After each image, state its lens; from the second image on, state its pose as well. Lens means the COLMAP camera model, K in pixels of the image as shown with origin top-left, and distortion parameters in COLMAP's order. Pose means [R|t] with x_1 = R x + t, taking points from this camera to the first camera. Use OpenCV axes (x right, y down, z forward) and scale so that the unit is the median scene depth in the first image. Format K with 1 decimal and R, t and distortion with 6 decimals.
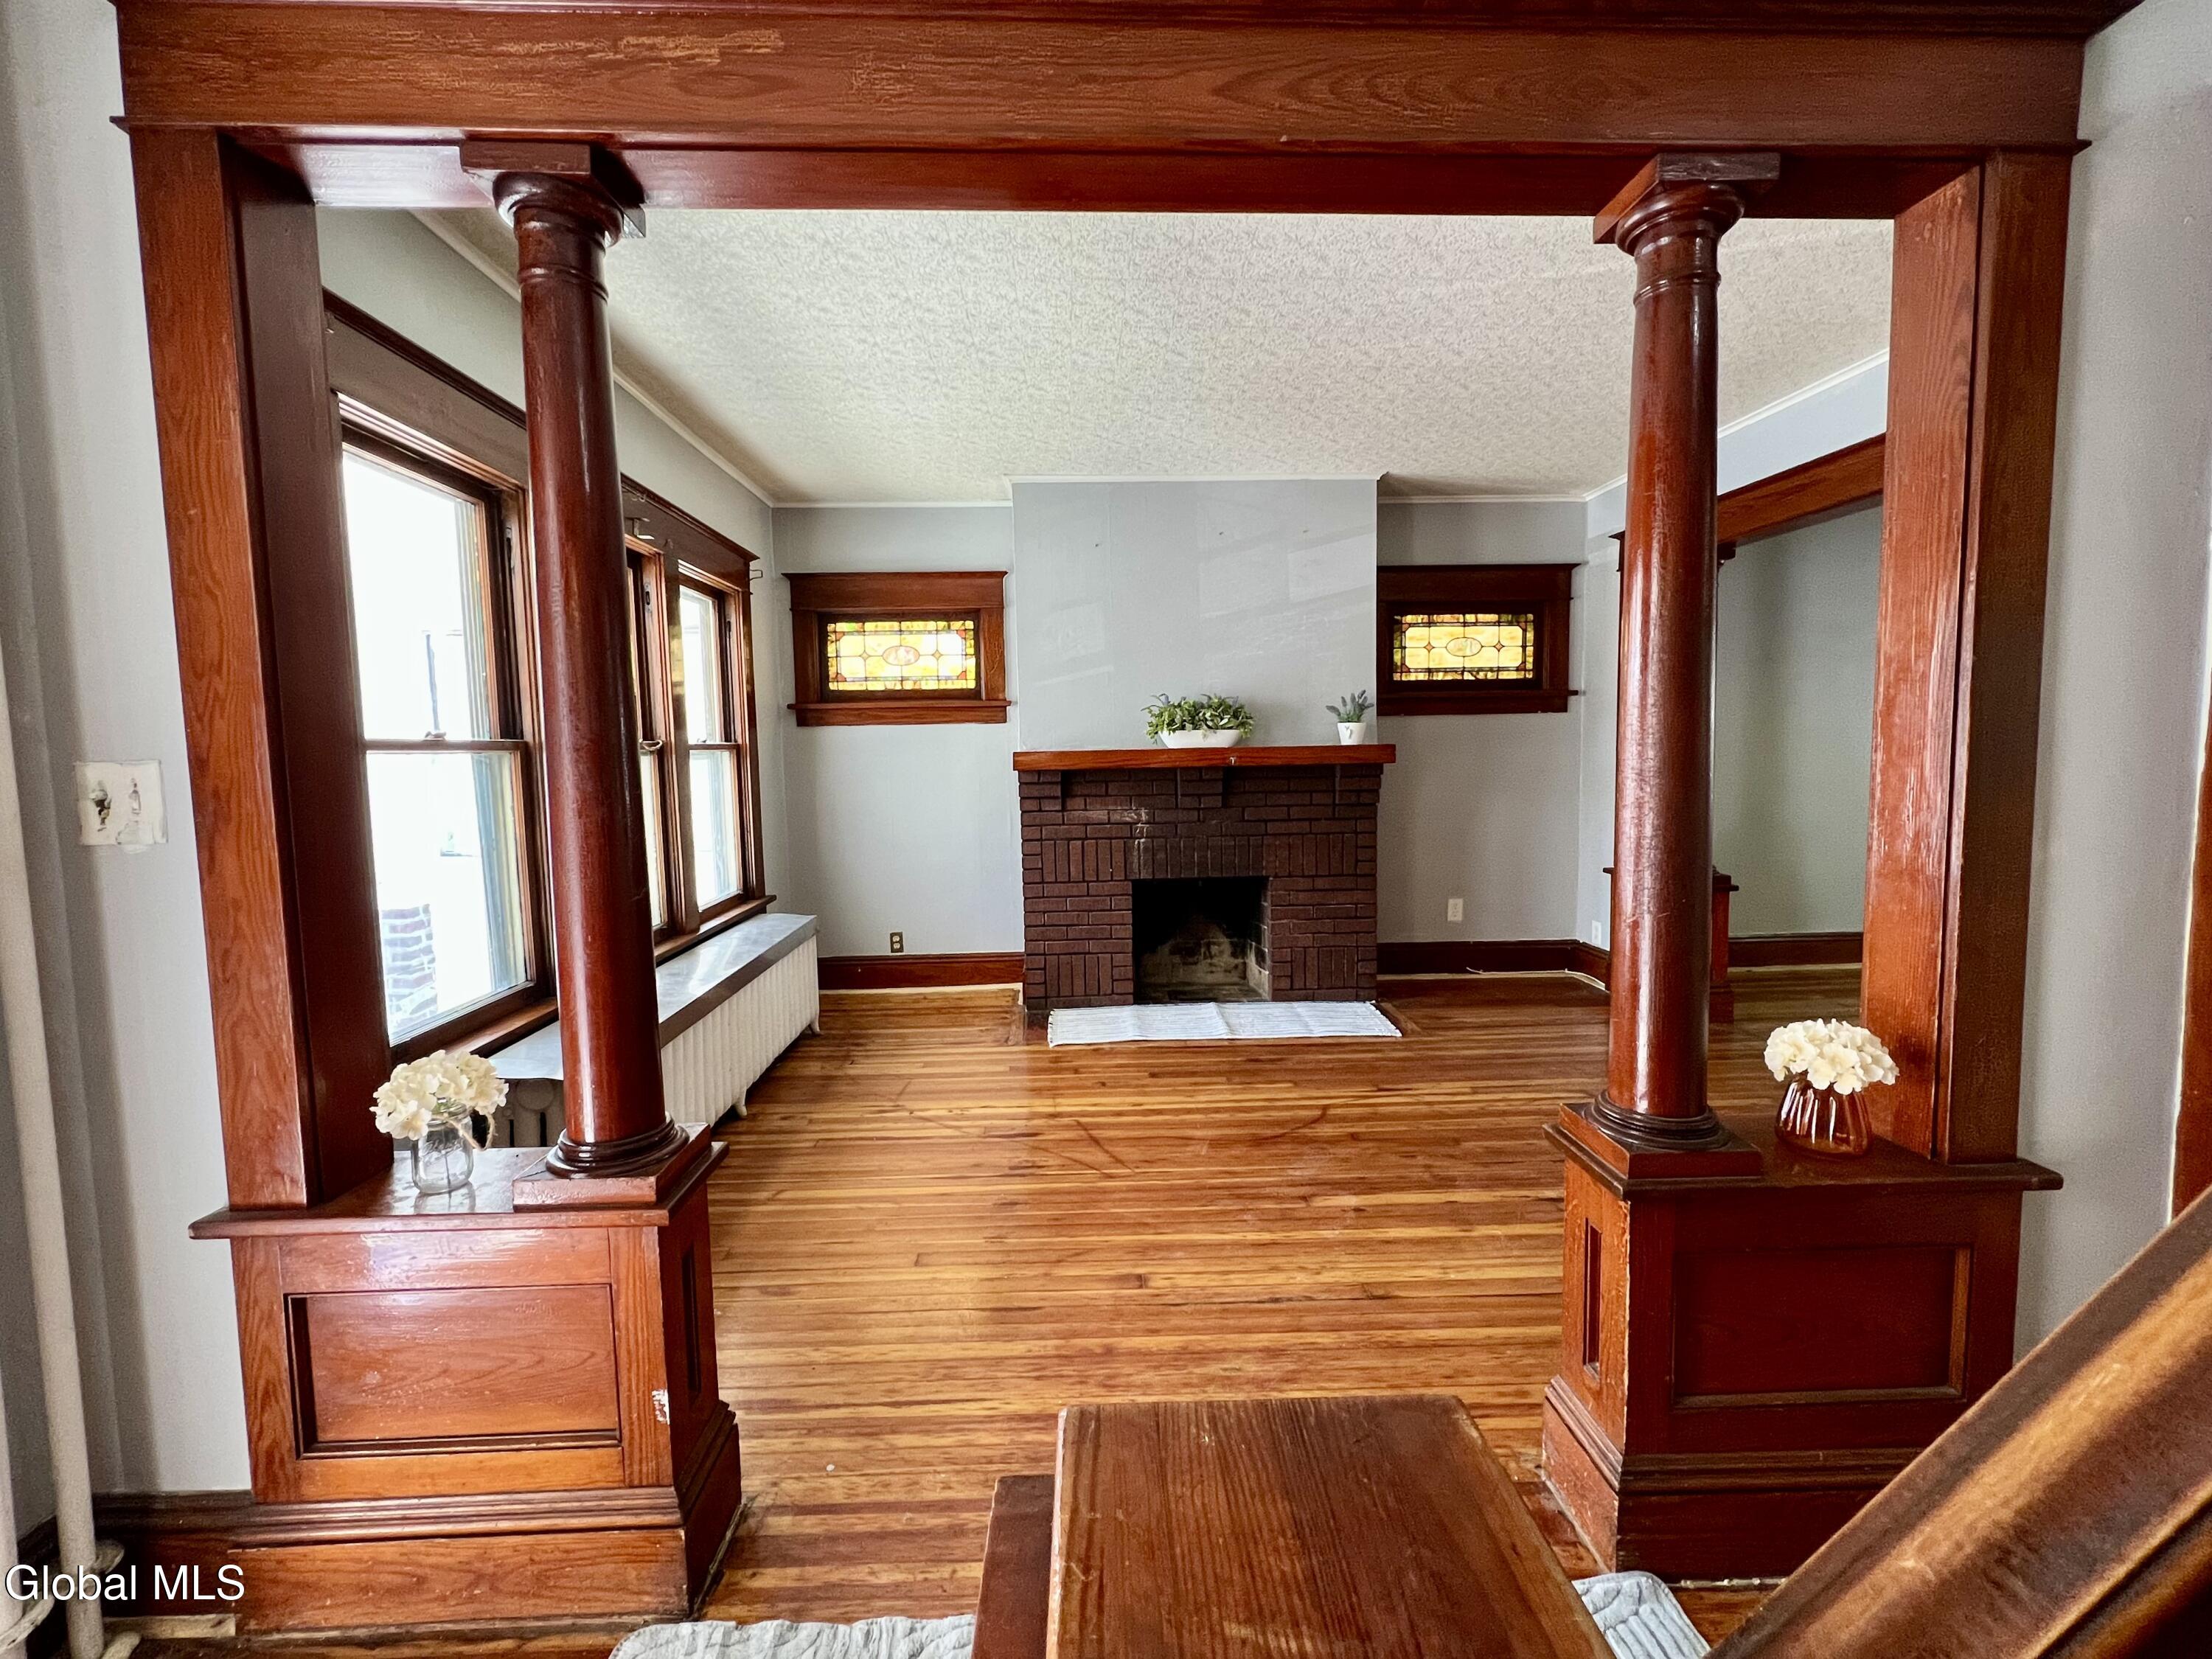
lens RADIAL K [[960.3, 0, 1100.4], [0, 960.3, 823.5], [0, 0, 1]] dist [0.000831, -0.000074]
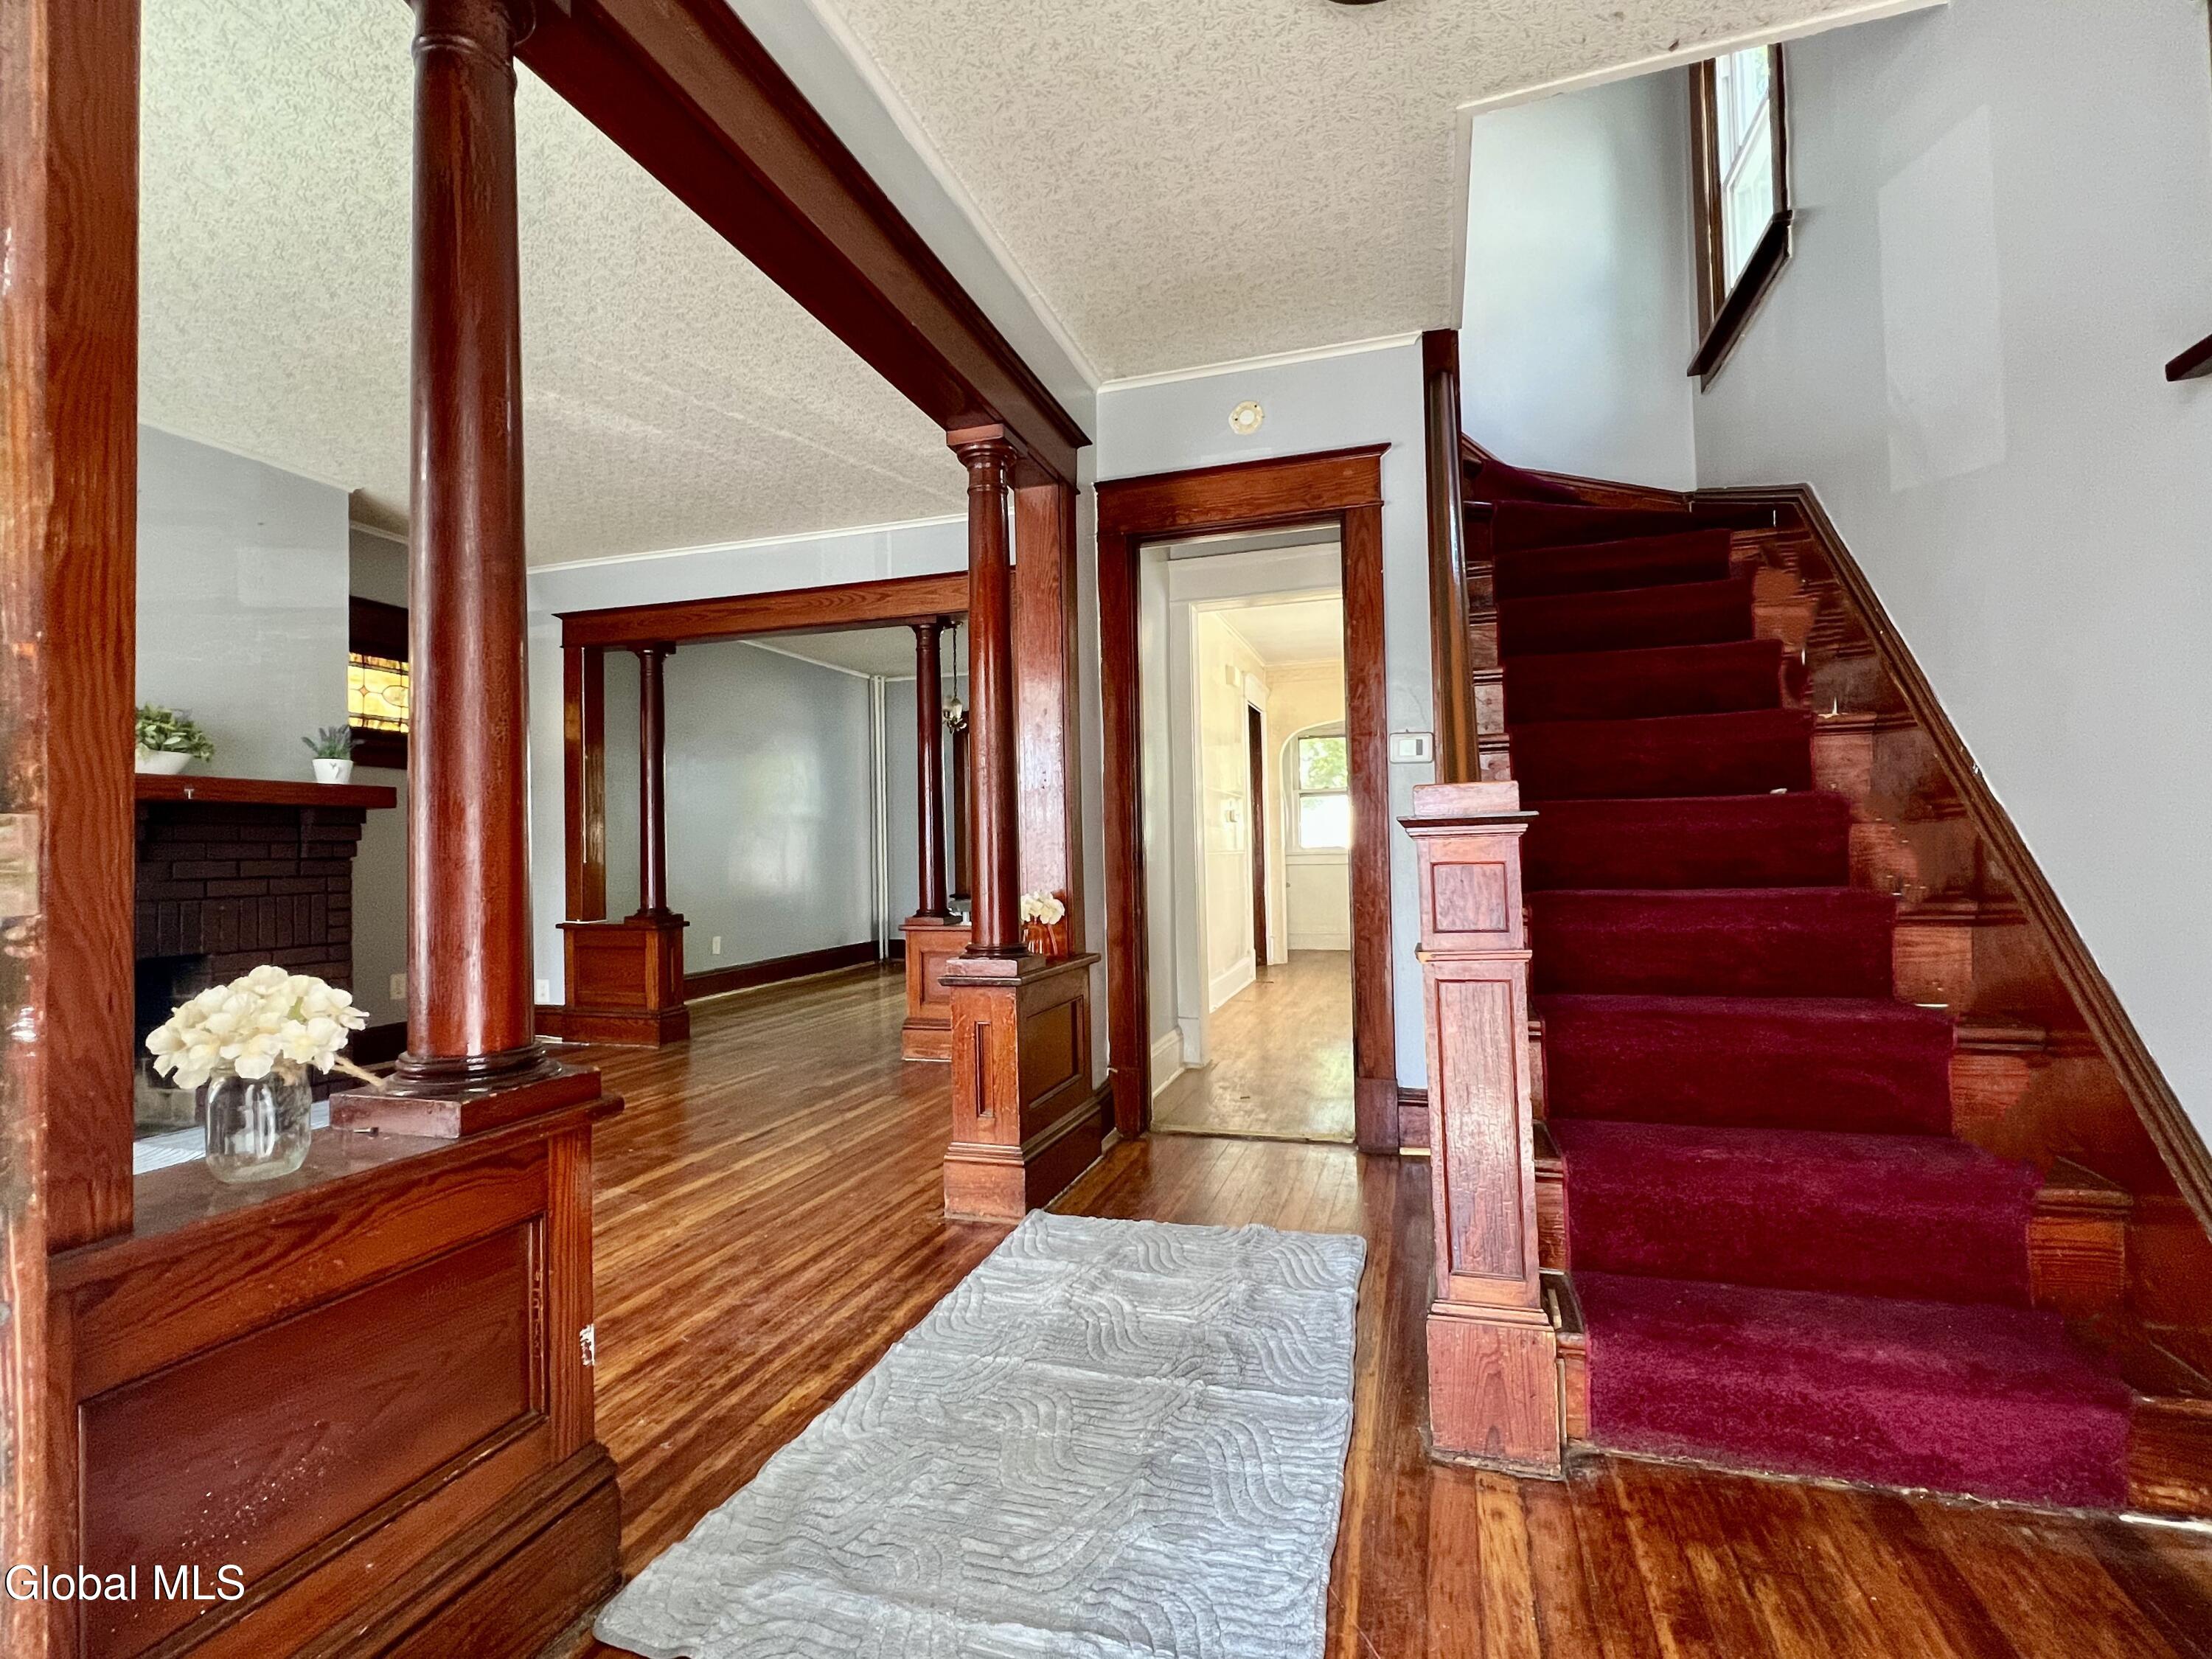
lens RADIAL K [[1043.5, 0, 1099.6], [0, 1043.5, 824.4], [0, 0, 1]] dist [-0.001782, -0.000438]
pose [[0.336767, 0.036267, 0.940889, -0.374324], [0.088548, 0.993610, -0.069992, 0.075808], [-0.937415, 0.106885, 0.331403, 0.063130]]
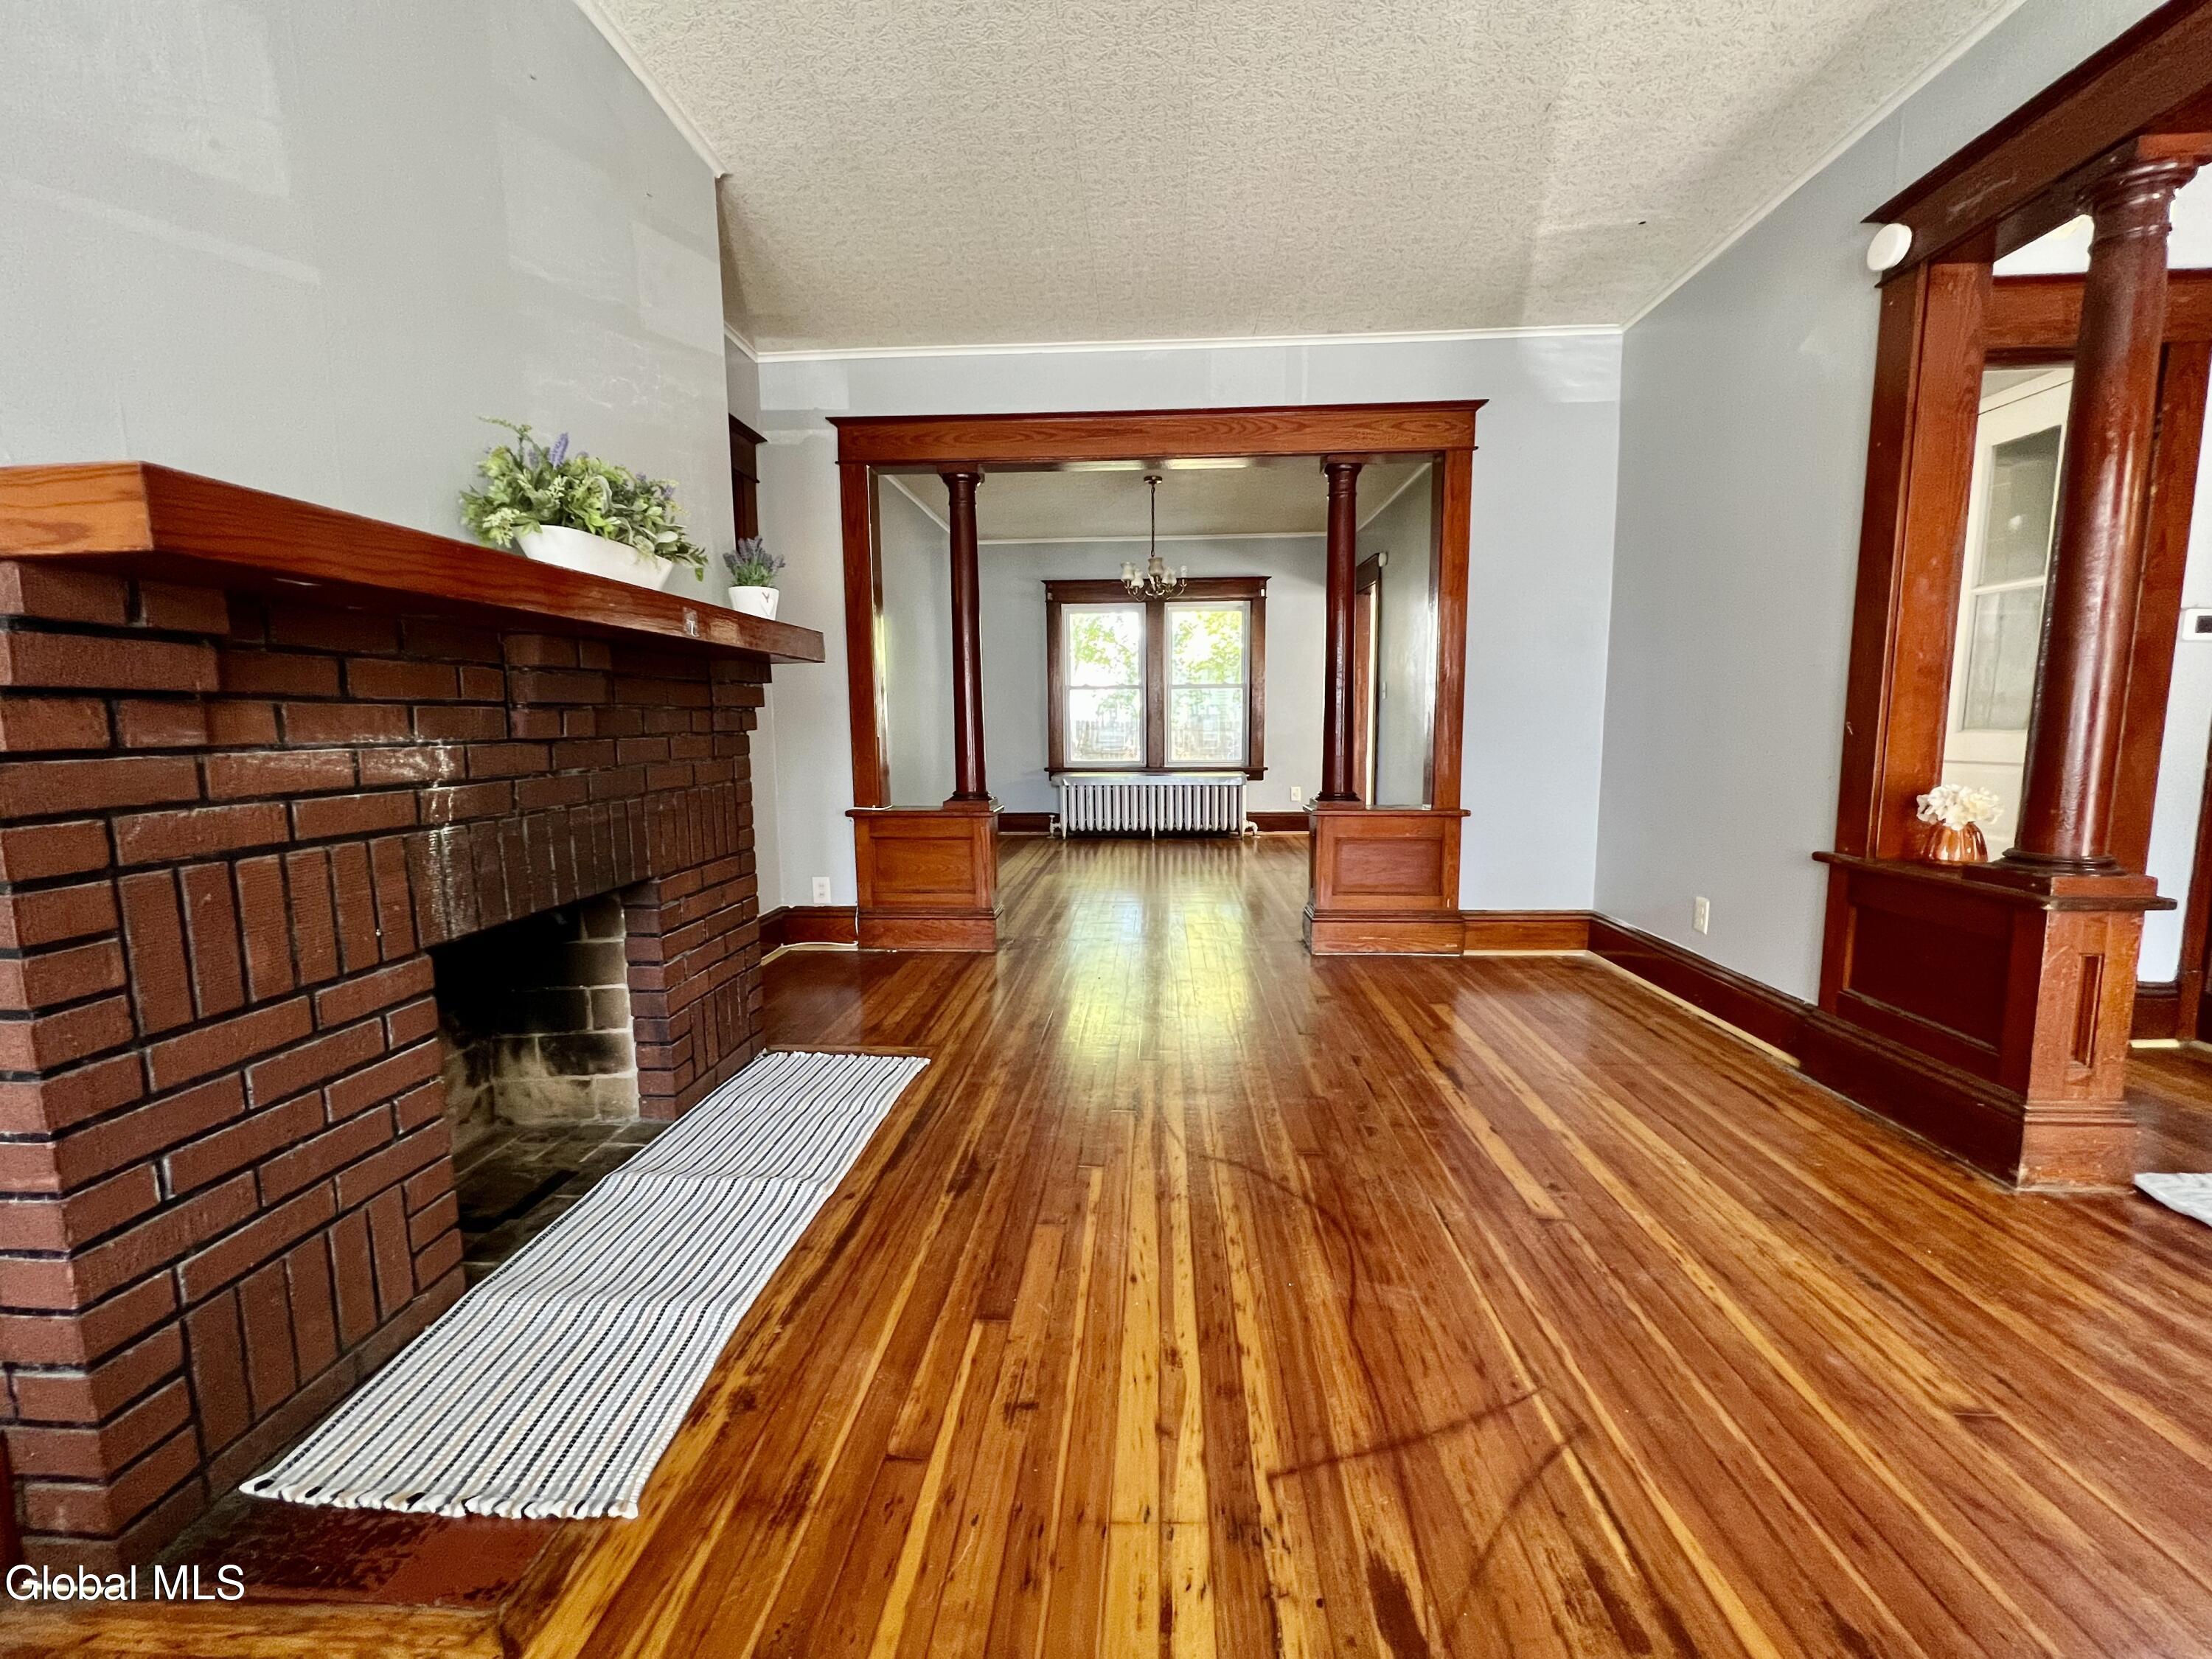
lens RADIAL K [[887.0, 0, 1102.8], [0, 887.0, 823.6], [0, 0, 1]] dist [-0.001945, 0.000593]
pose [[0.094546, -0.097174, 0.990767, -0.264308], [0.086452, 0.992266, 0.089072, 0.006837], [-0.991760, 0.077232, 0.102215, 0.740520]]
